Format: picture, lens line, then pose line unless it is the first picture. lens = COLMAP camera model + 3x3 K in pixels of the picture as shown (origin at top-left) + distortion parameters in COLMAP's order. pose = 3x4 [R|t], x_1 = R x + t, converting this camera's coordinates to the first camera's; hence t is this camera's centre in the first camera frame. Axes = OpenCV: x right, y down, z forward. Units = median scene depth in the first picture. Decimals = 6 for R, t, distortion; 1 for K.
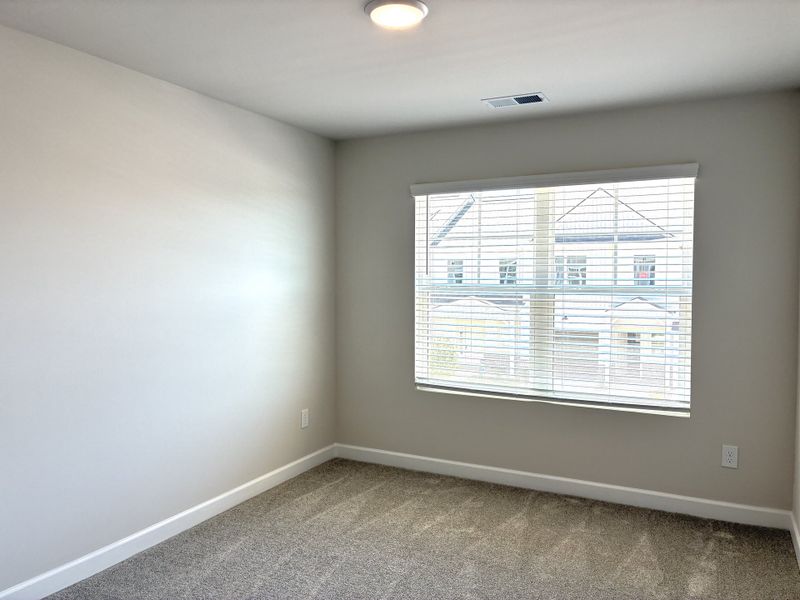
lens RADIAL K [[605.3, 0, 401.3], [0, 605.3, 295.2], [0, 0, 1]] dist [0.048450, -0.084025]
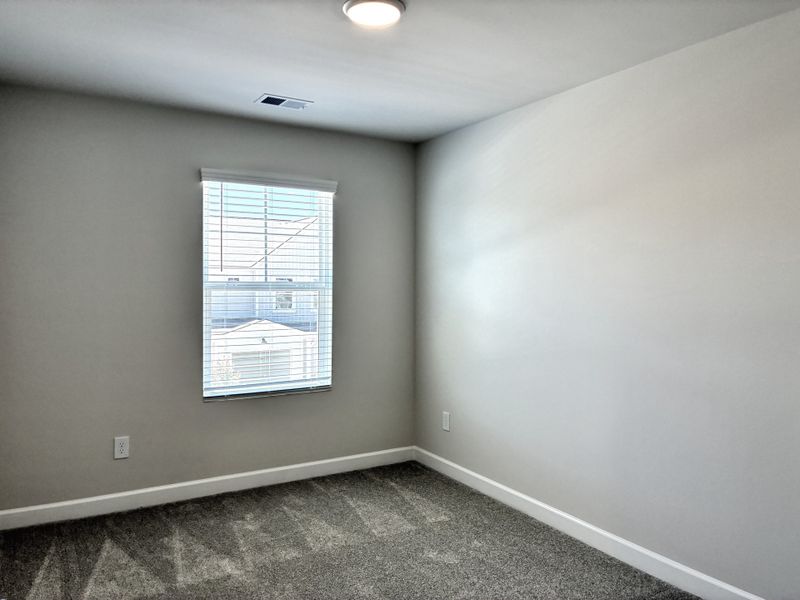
lens RADIAL K [[605.3, 0, 401.3], [0, 605.3, 295.2], [0, 0, 1]] dist [0.048450, -0.084025]
pose [[0.557806, -0.020345, 0.829722, -0.548081], [0.015773, 0.999779, 0.013911, -0.006702], [-0.829821, 0.005328, 0.558004, 0.280731]]
